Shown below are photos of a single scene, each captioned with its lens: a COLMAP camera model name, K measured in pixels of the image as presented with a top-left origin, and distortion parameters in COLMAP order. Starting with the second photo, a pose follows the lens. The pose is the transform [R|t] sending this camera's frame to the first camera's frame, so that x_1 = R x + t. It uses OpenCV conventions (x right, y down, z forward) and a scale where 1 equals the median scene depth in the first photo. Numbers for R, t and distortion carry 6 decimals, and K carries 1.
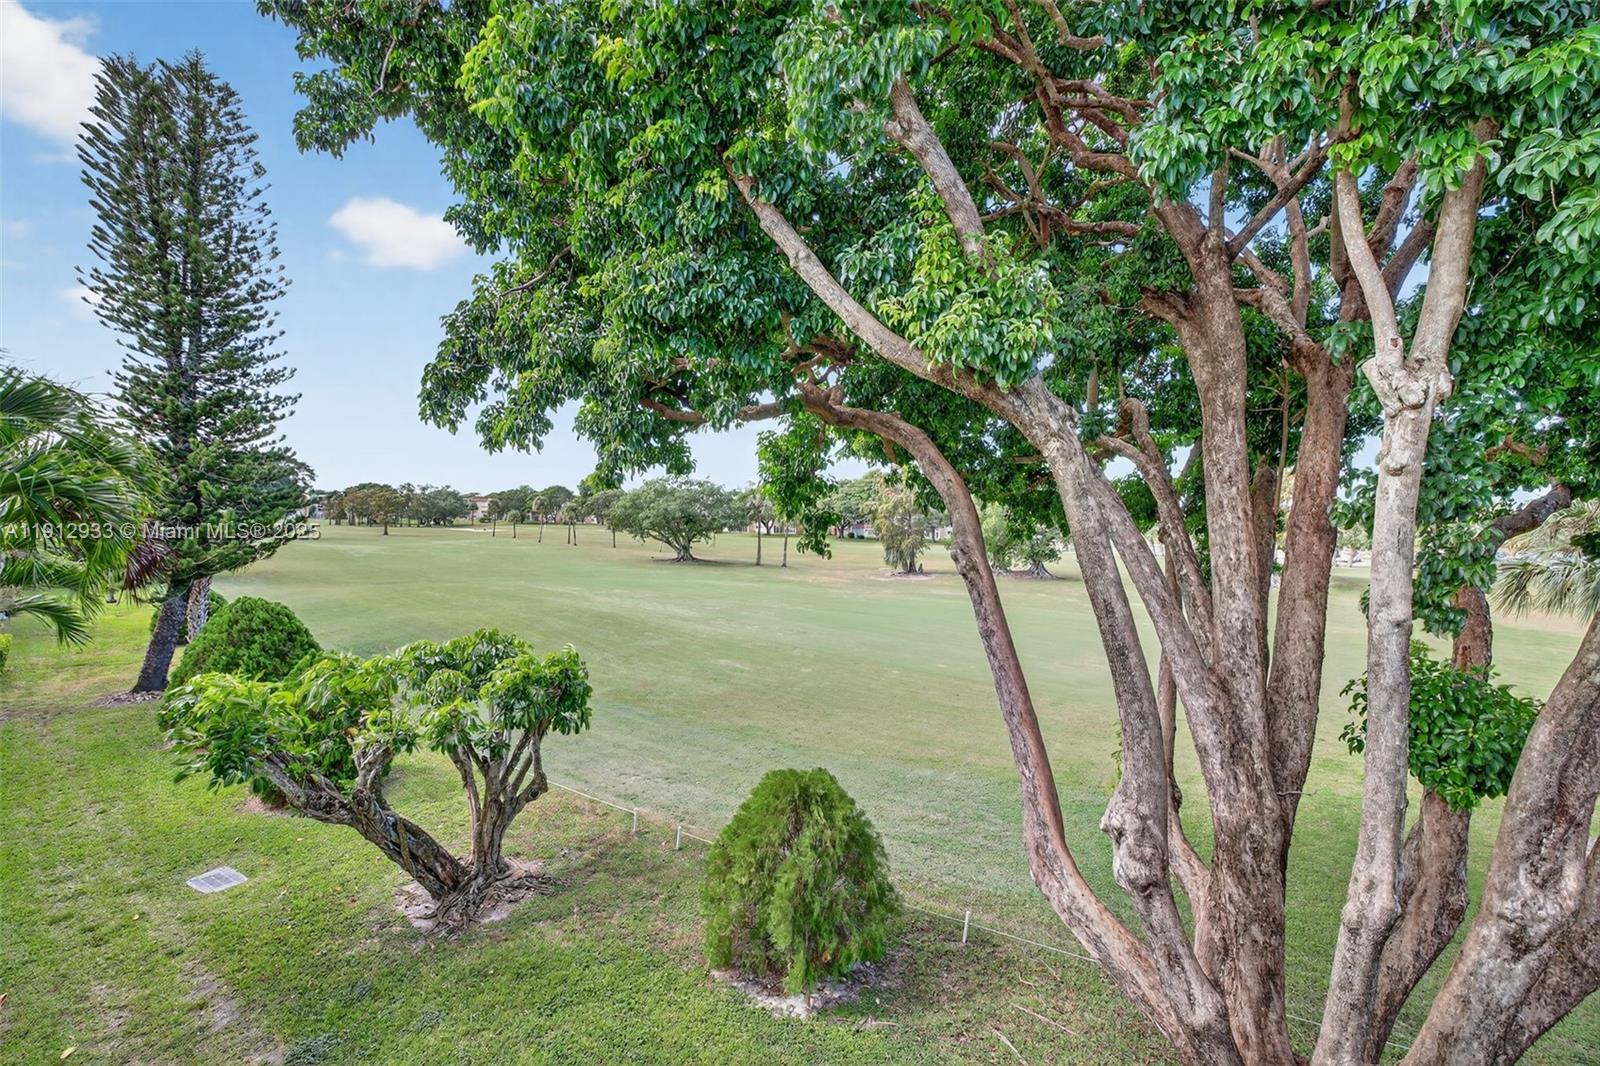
lens RADIAL K [[692.0, 0, 797.1], [0, 692.0, 513.9], [0, 0, 1]] dist [-0.027445, 0.006625]
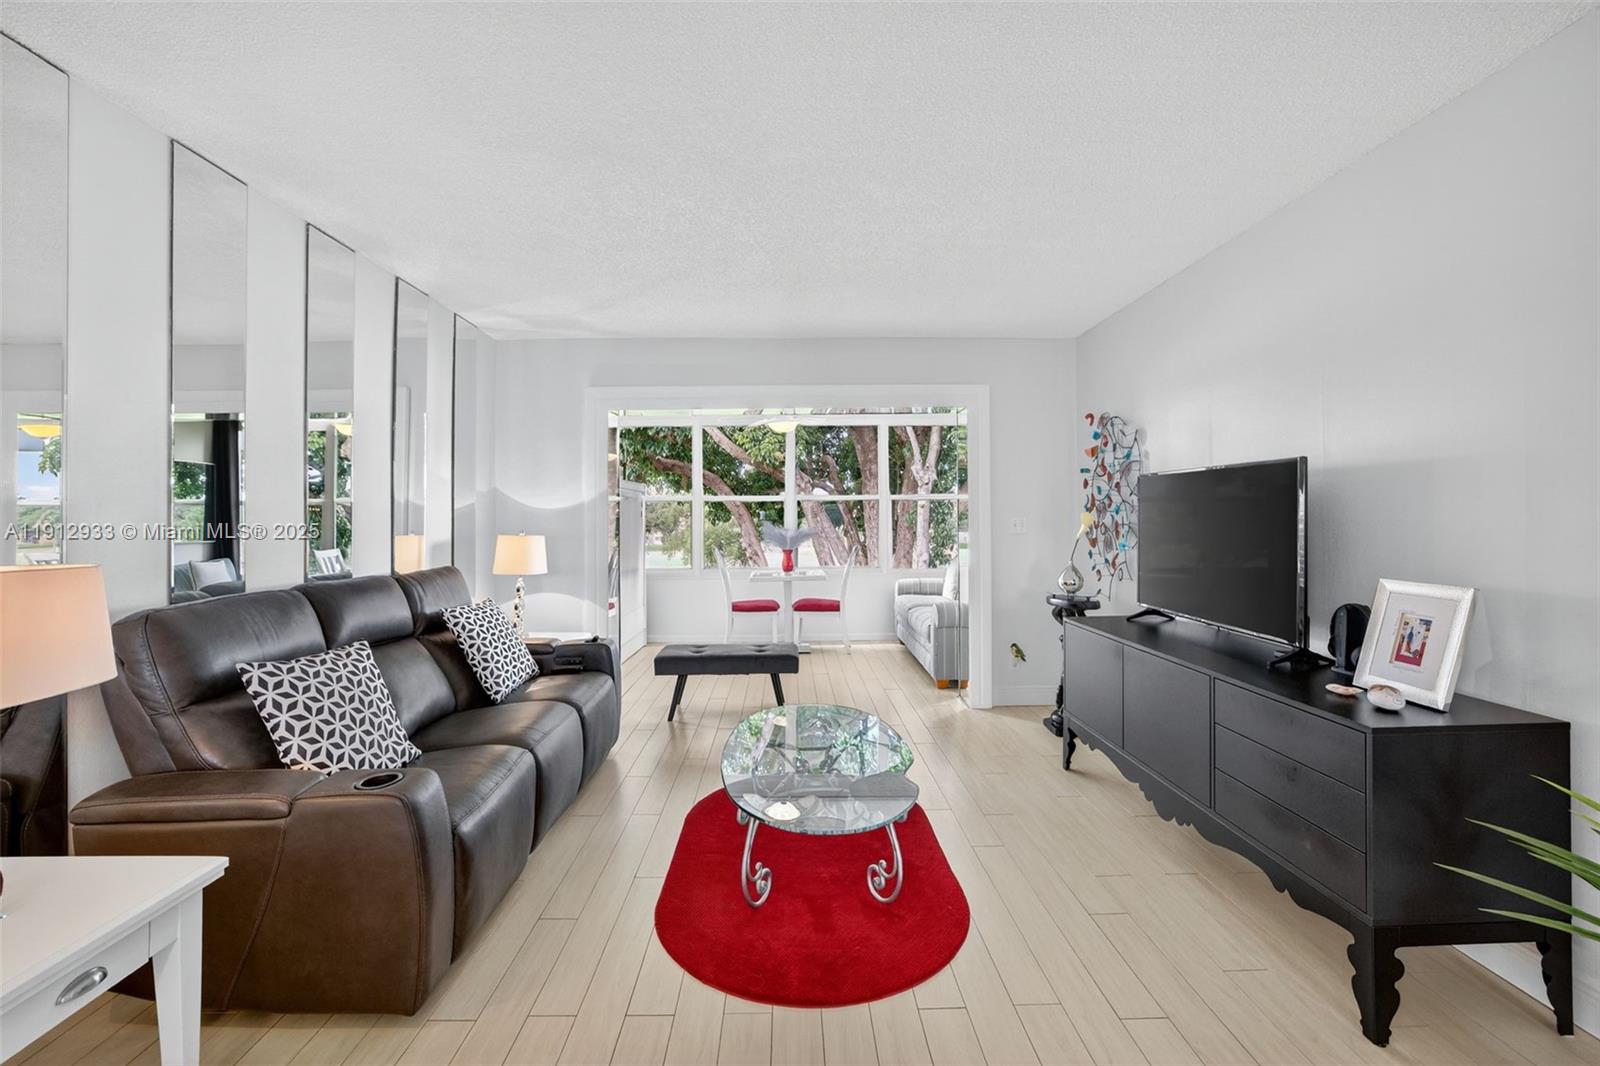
lens RADIAL K [[692.0, 0, 791.5], [0, 692.0, 518.0], [0, 0, 1]] dist [-0.027445, 0.006625]
pose [[0.913914, -0.021322, 0.405348, -0.570069], [0.022704, 0.999741, 0.001399, -0.024664], [-0.405273, 0.007925, 0.914161, -1.041900]]
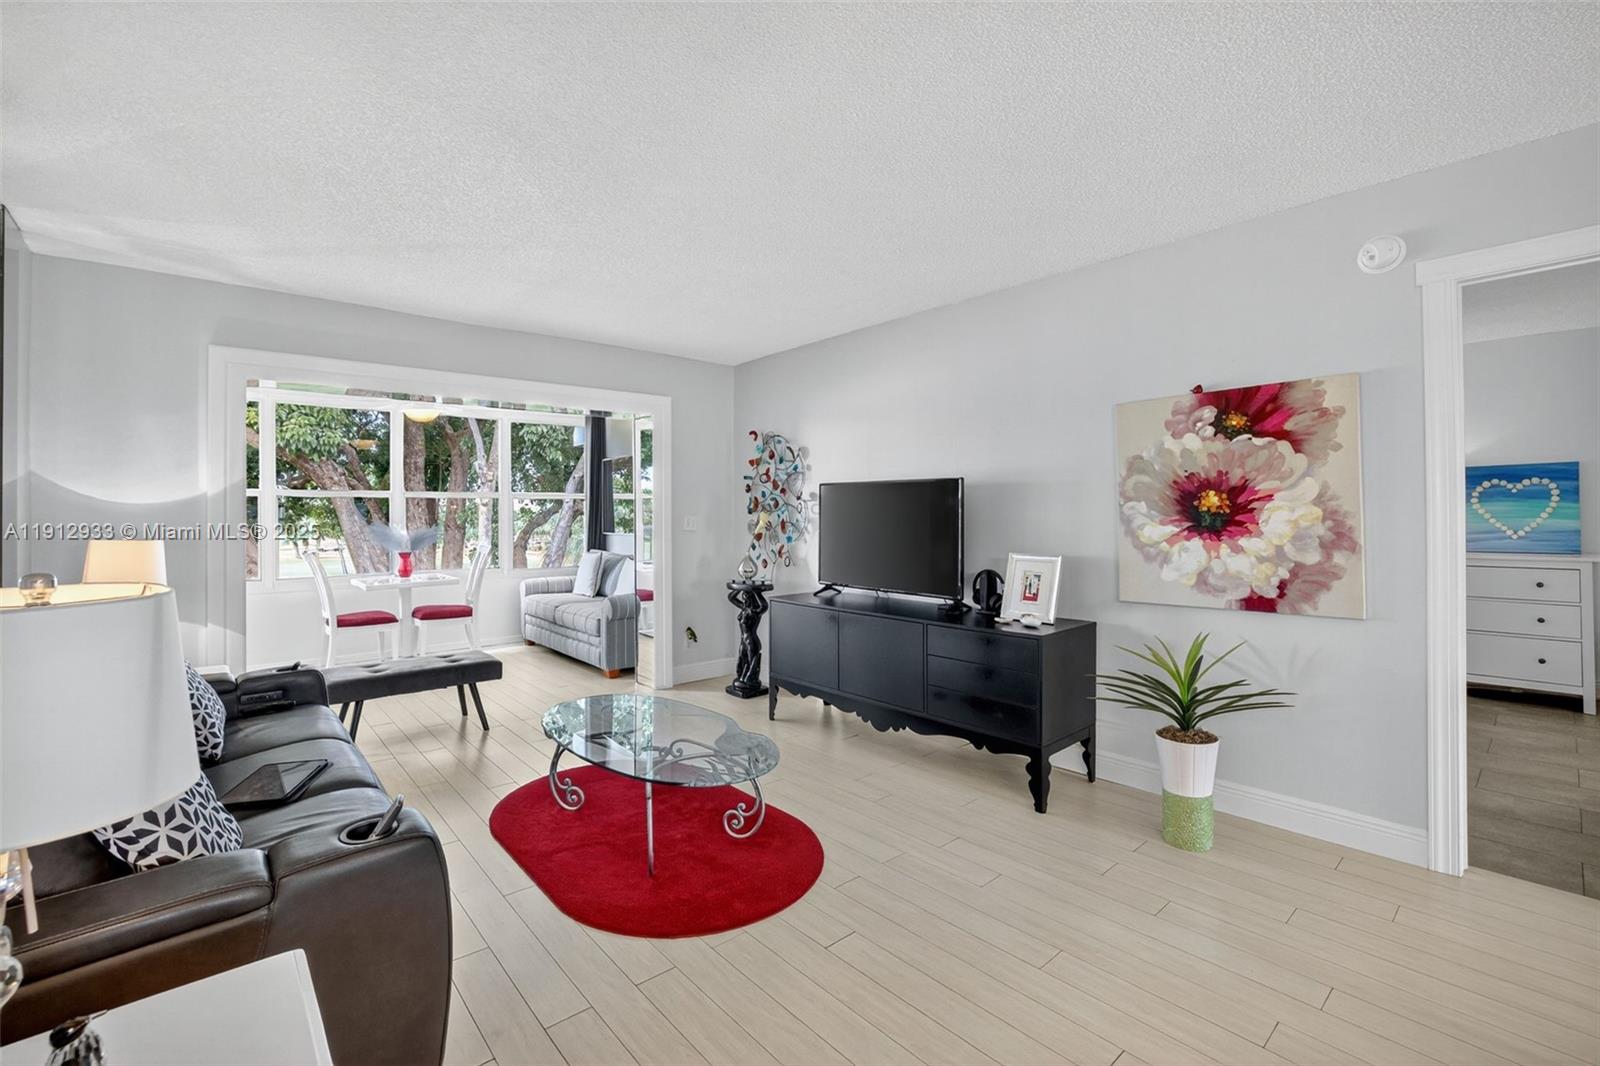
lens RADIAL K [[692.0, 0, 788.5], [0, 692.0, 521.9], [0, 0, 1]] dist [-0.027445, 0.006625]
pose [[0.447093, -0.027447, 0.894066, -0.749139], [0.016016, 0.999615, 0.022678, -0.029111], [-0.894344, 0.004180, 0.447361, -0.951960]]
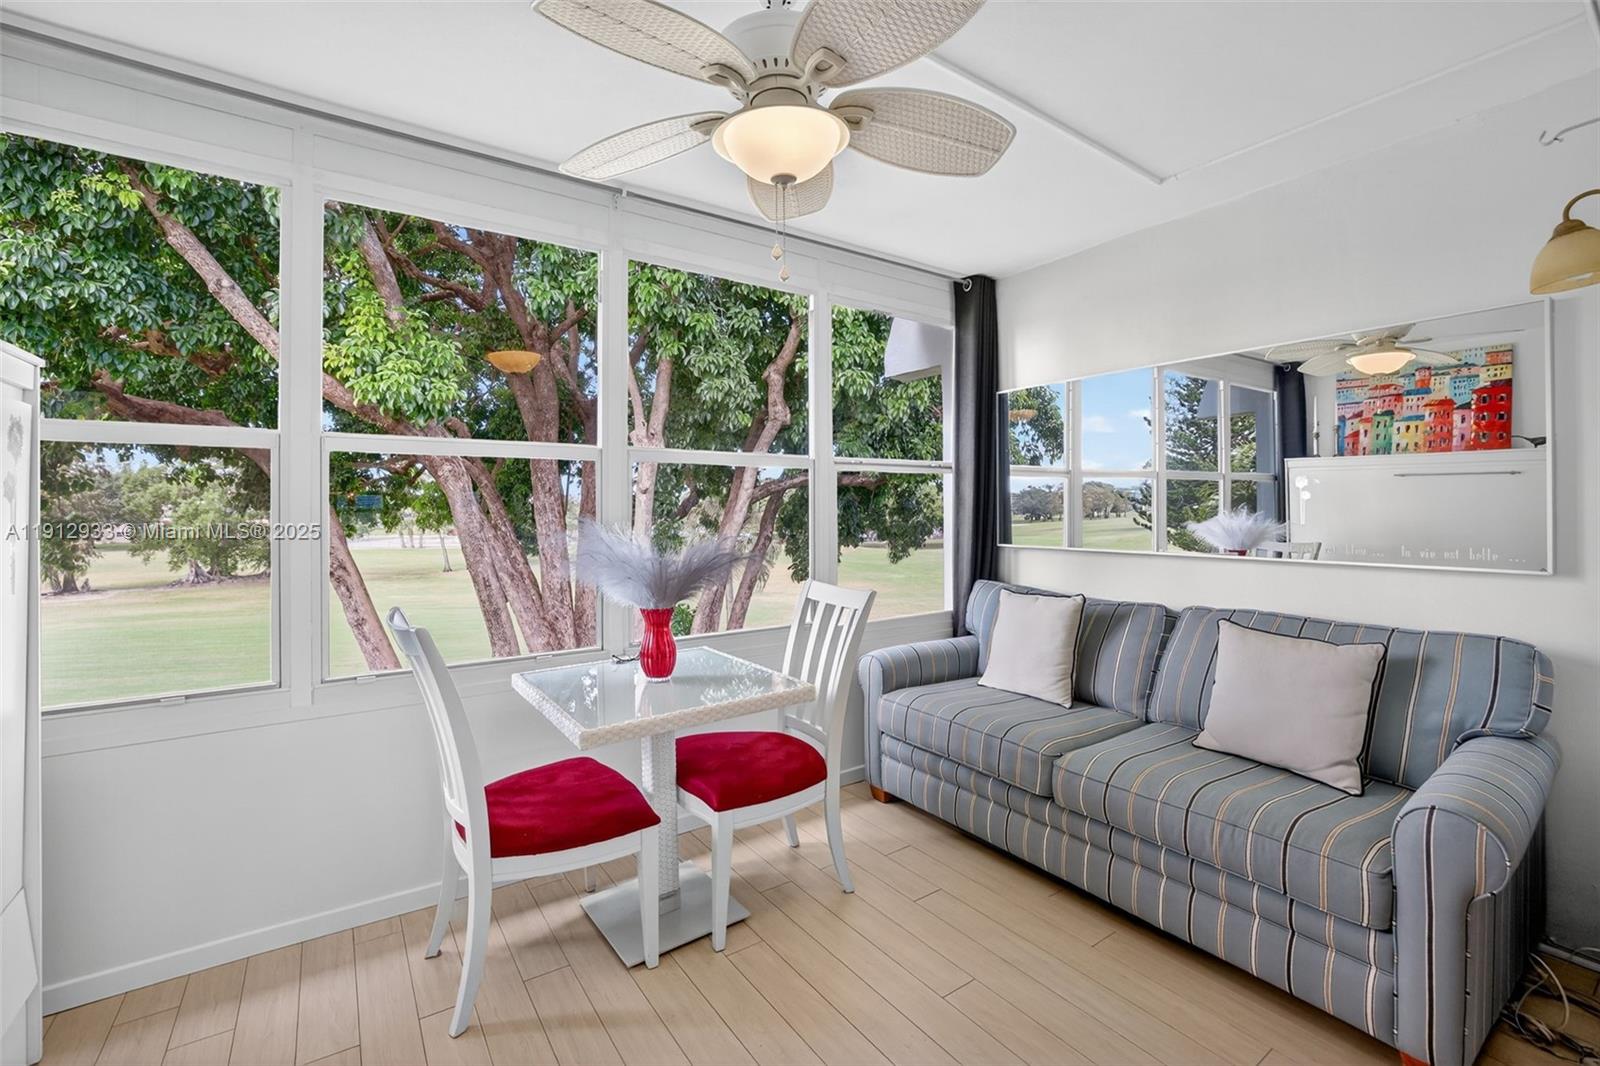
lens RADIAL K [[692.0, 0, 801.7], [0, 692.0, 507.4], [0, 0, 1]] dist [-0.027445, 0.006625]
pose [[0.529234, -0.015756, 0.848329, -0.394130], [0.012175, 0.999866, 0.010974, -0.026890], [-0.848388, 0.004521, 0.529355, -0.296012]]
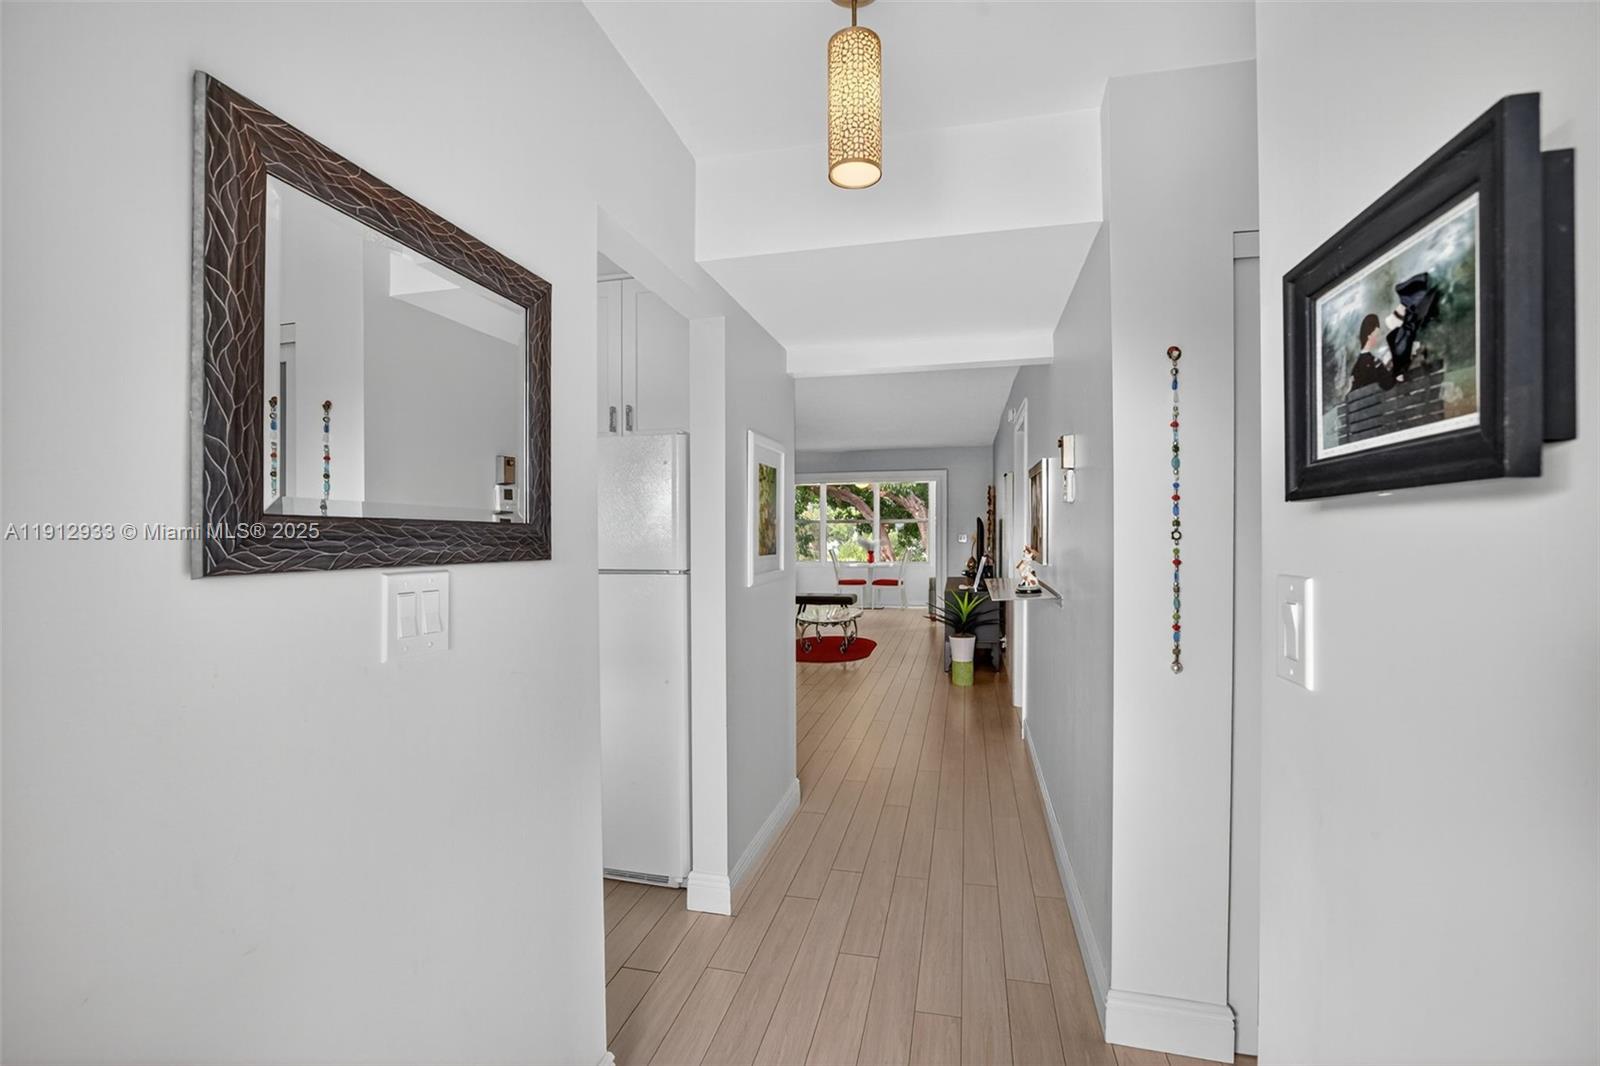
lens RADIAL K [[692.0, 0, 794.4], [0, 692.0, 534.0], [0, 0, 1]] dist [-0.027445, 0.006625]
pose [[0.986210, -0.023456, 0.163829, -0.665257], [0.022821, 0.999723, 0.005760, -0.037274], [-0.163918, -0.001942, 0.986472, -1.930948]]
